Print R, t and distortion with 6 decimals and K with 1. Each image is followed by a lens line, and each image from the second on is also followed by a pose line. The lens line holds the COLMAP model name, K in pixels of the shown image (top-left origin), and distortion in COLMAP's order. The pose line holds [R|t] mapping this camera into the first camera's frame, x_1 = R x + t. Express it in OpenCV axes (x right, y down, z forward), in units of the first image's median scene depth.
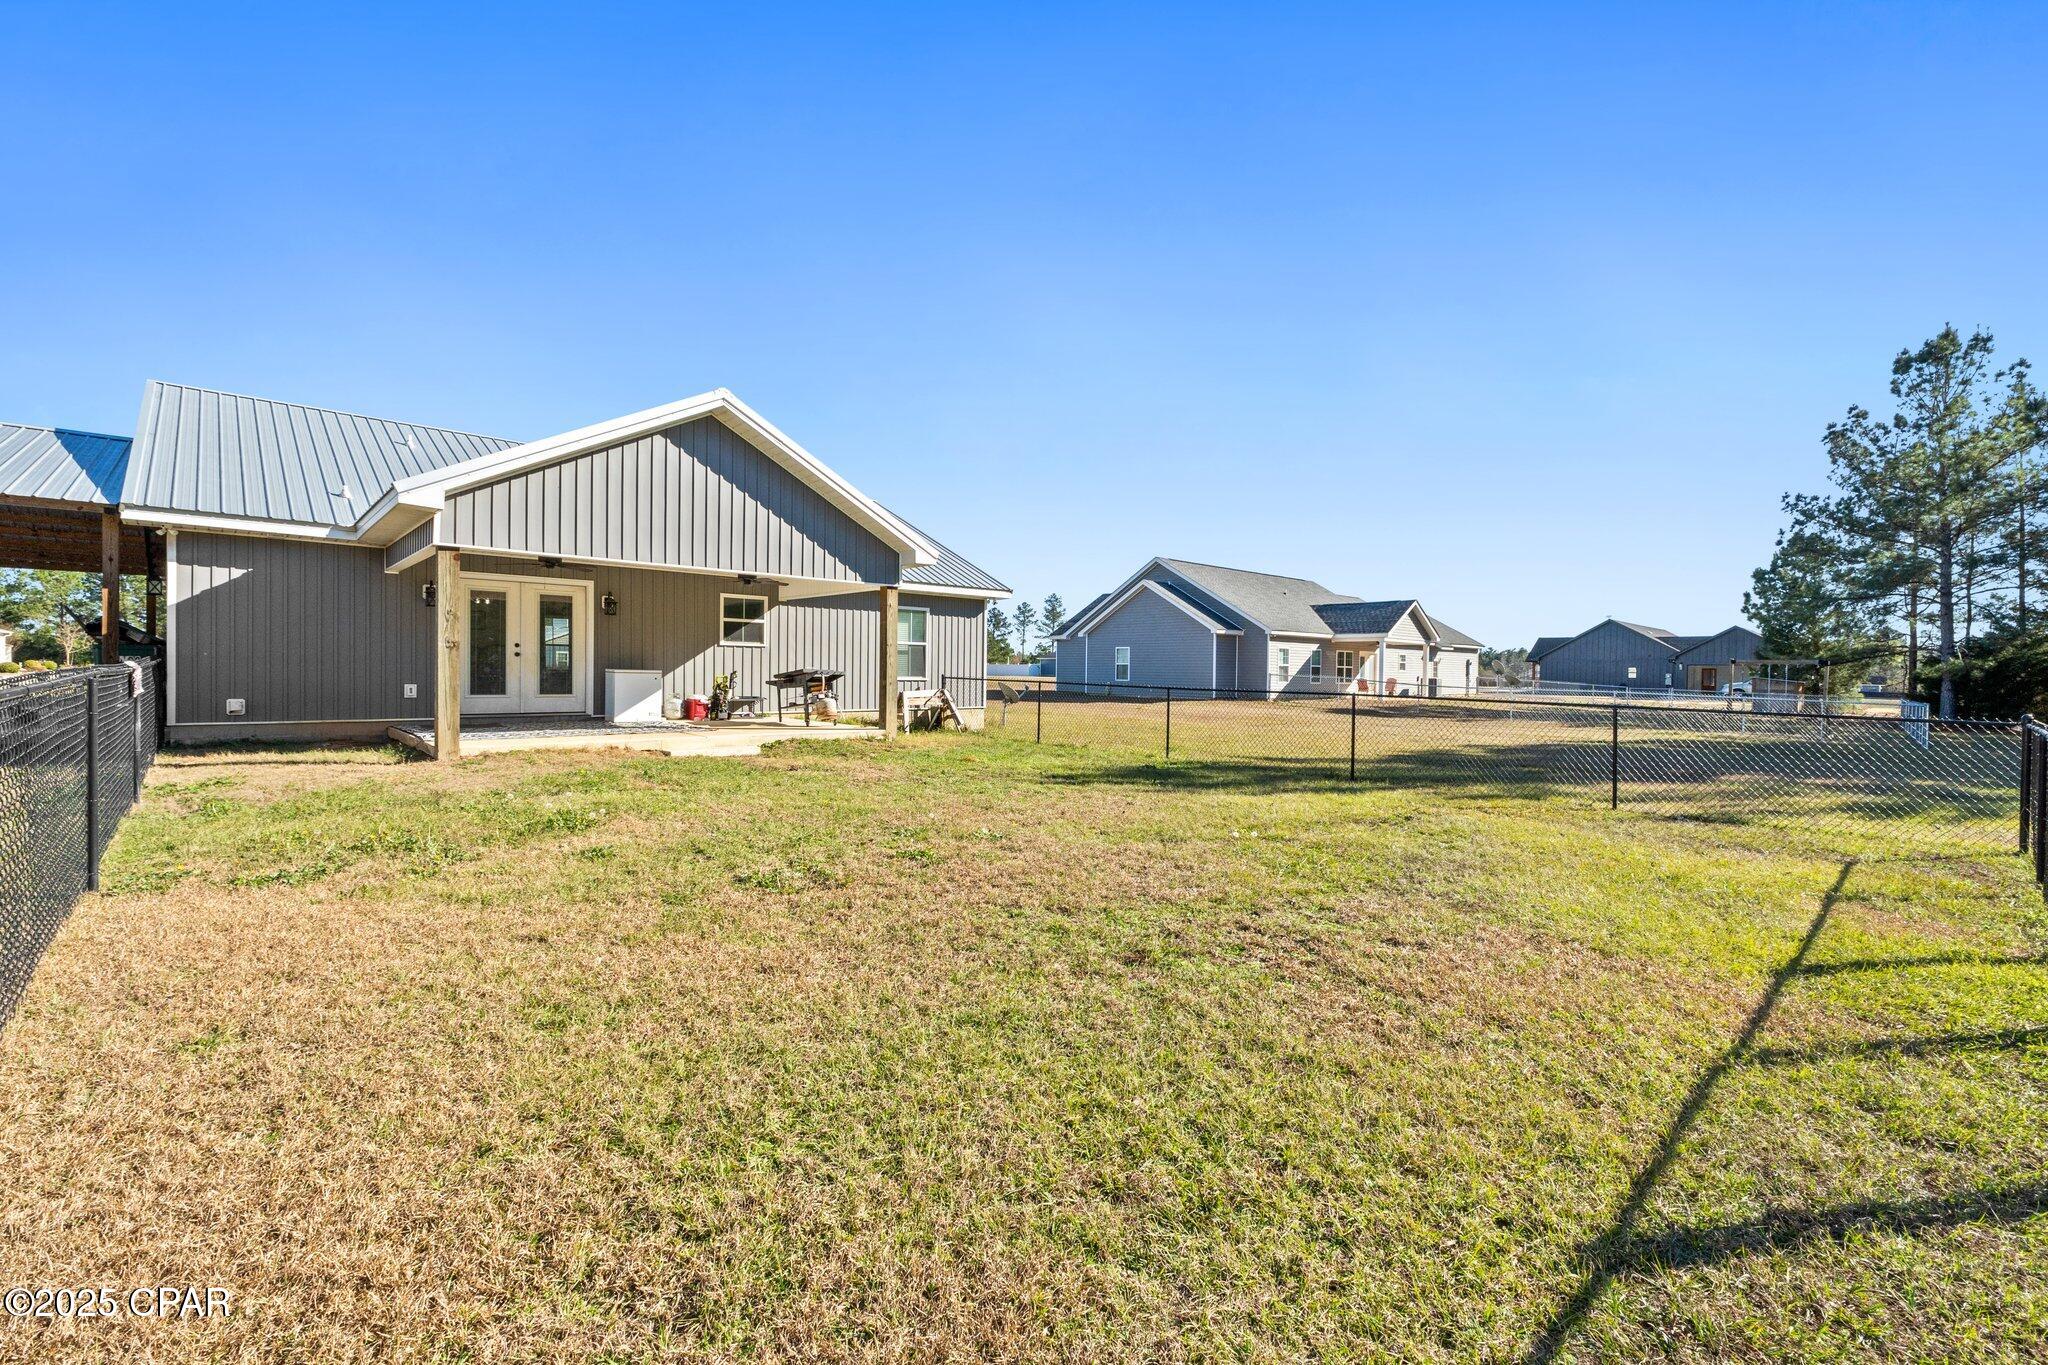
lens RADIAL K [[889.6, 0, 1024.0], [0, 889.6, 682.5], [0, 0, 1]] dist [0.001426, 0.000240]
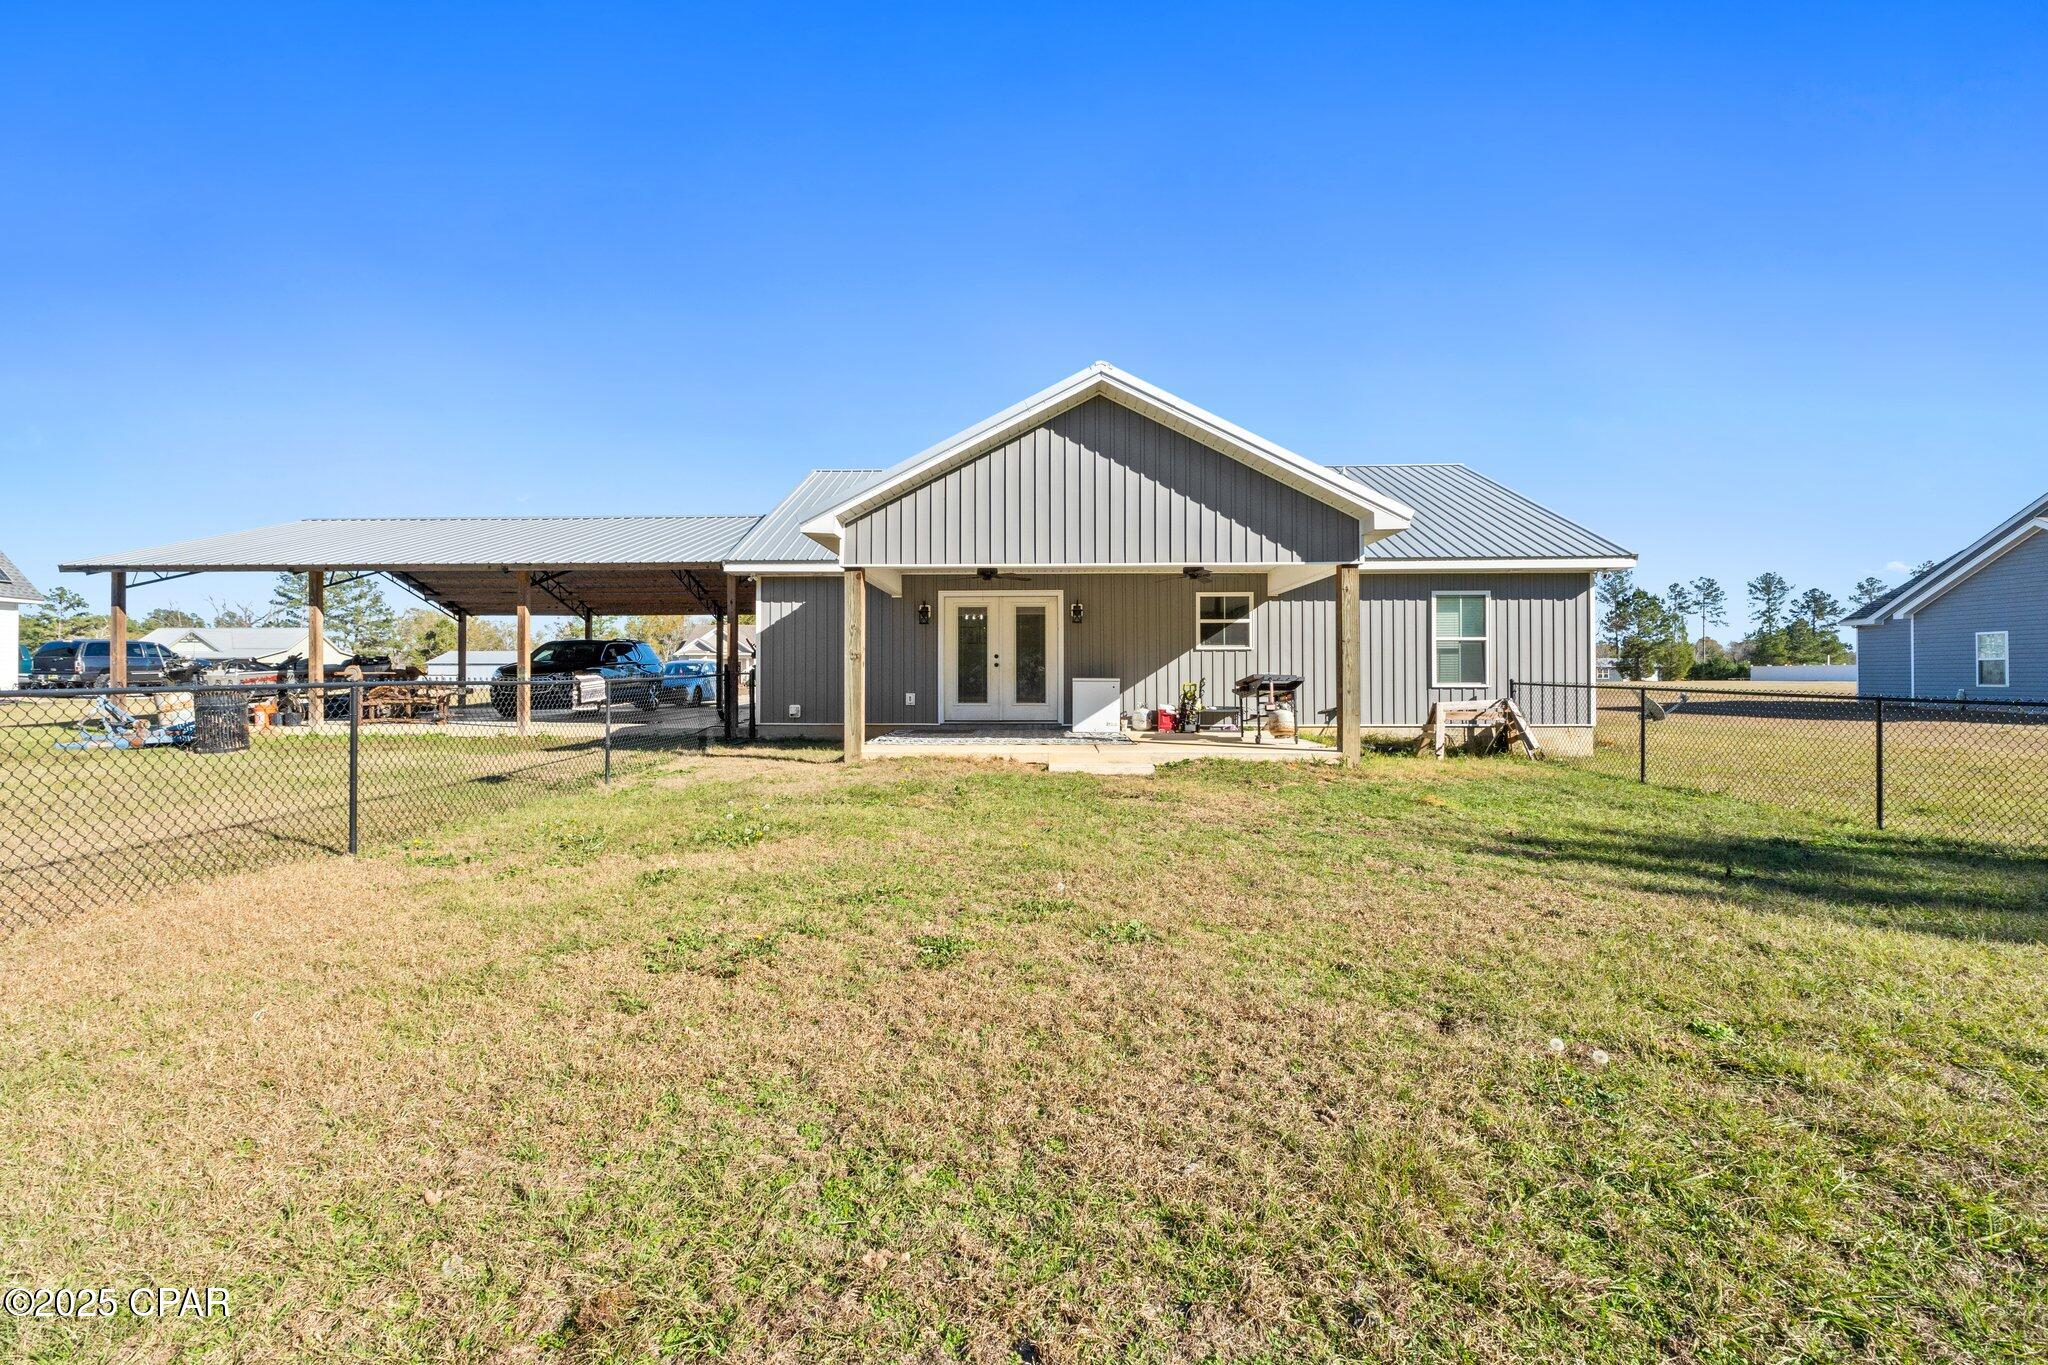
lens RADIAL K [[889.6, 0, 1024.0], [0, 889.6, 682.5], [0, 0, 1]] dist [0.001426, 0.000240]
pose [[0.708786, -0.009687, -0.705357, 0.188476], [0.001930, 0.999929, -0.011793, 0.001647], [0.705421, 0.006997, 0.708754, 0.260768]]
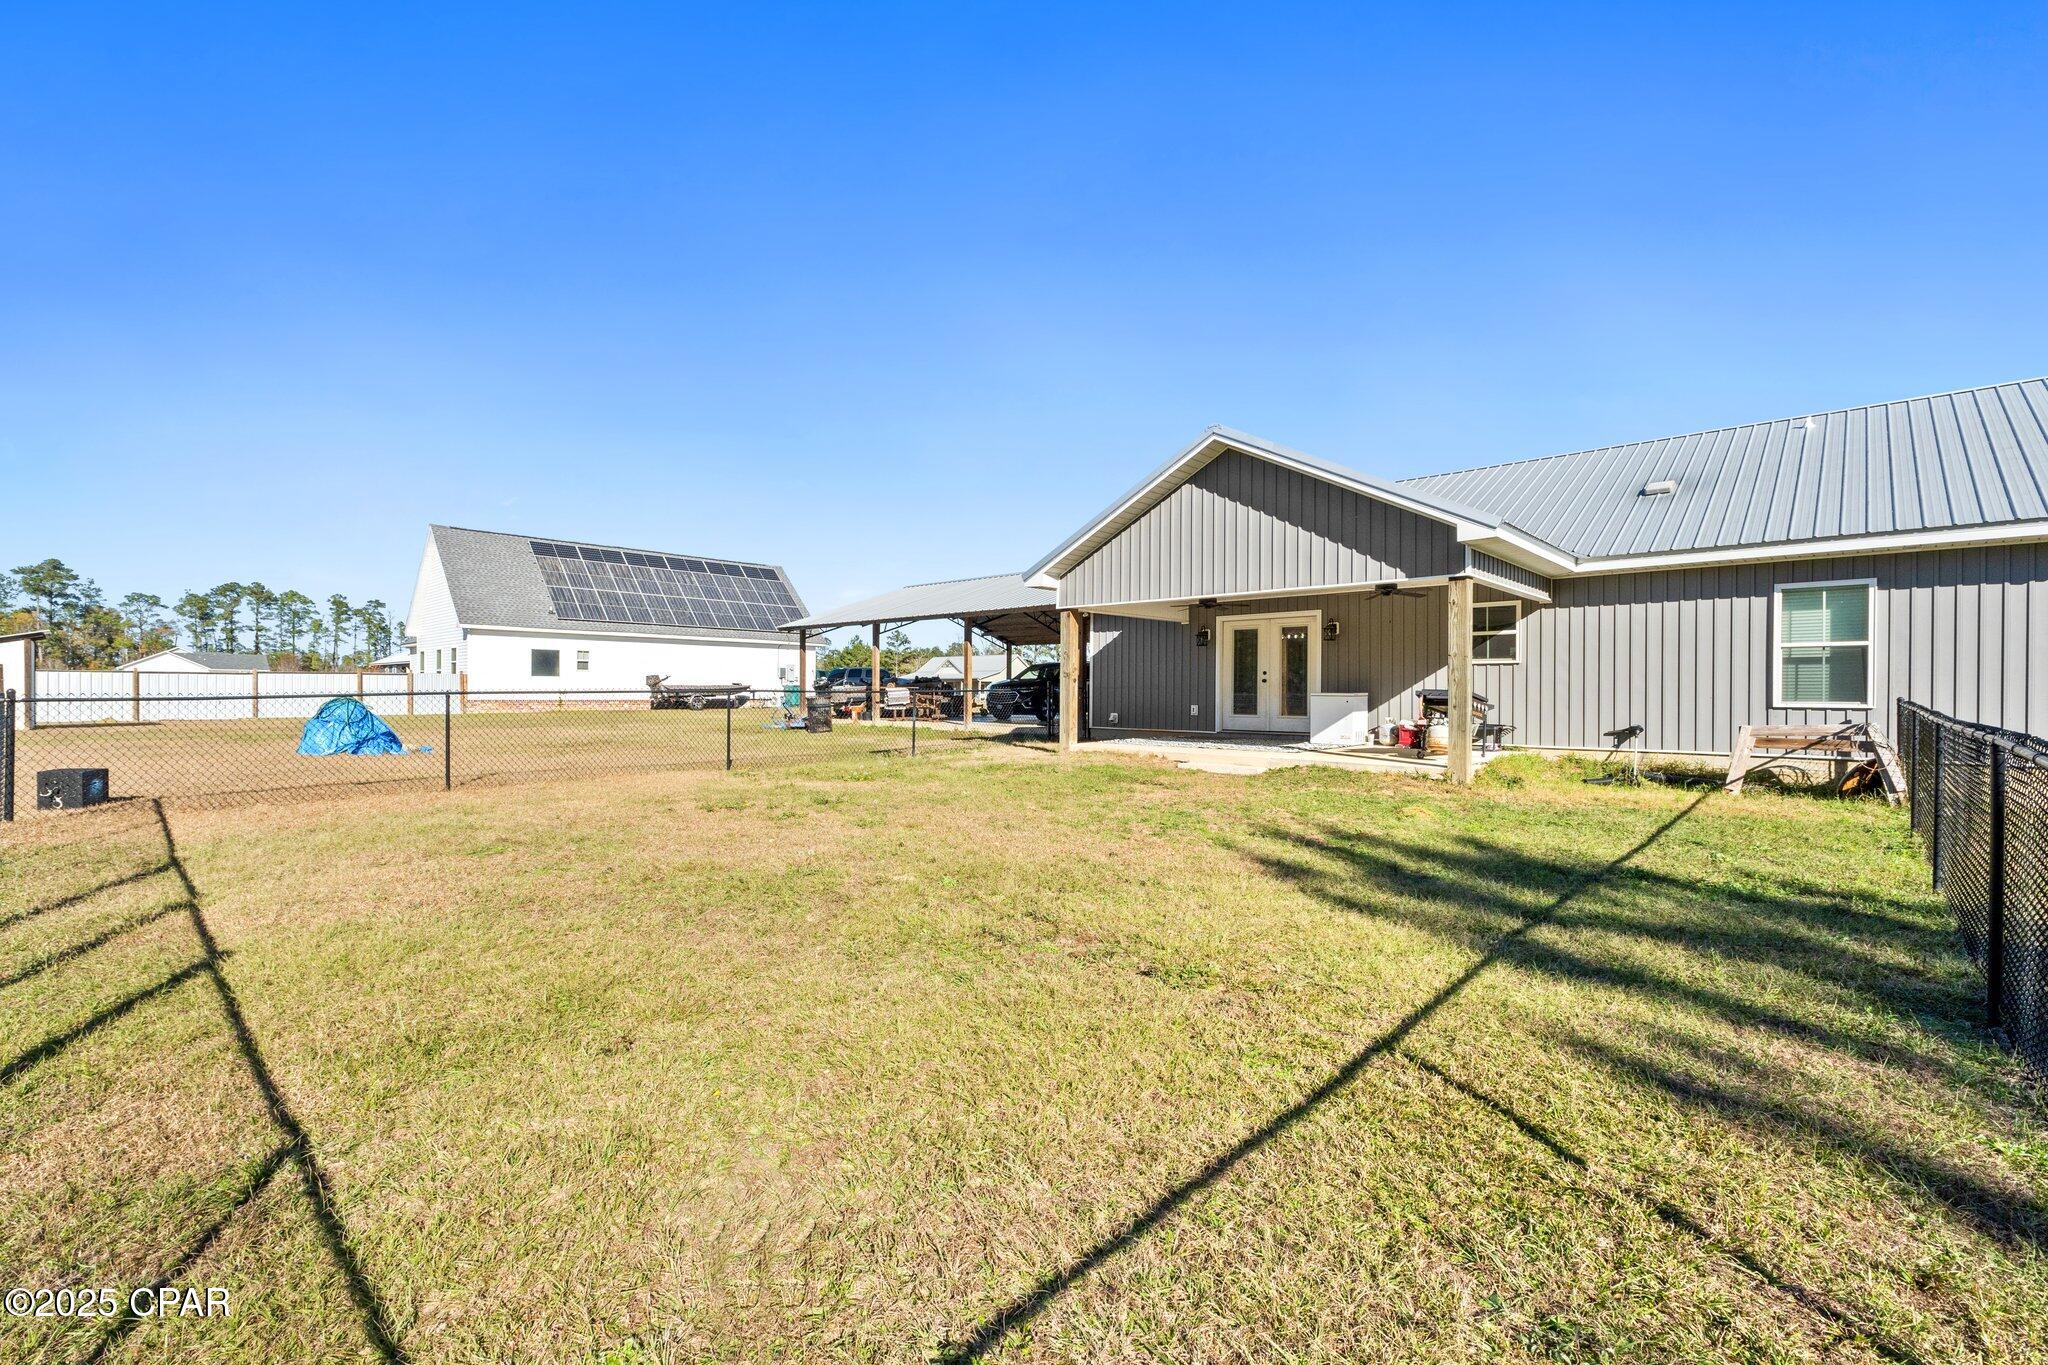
lens RADIAL K [[887.9, 0, 1024.0], [0, 887.9, 682.5], [0, 0, 1]] dist [-0.000794, -0.000045]
pose [[0.061421, -0.022162, -0.997866, 0.546391], [-0.014659, 0.999626, -0.023103, 0.002300], [0.998004, 0.016046, 0.061073, 0.581920]]
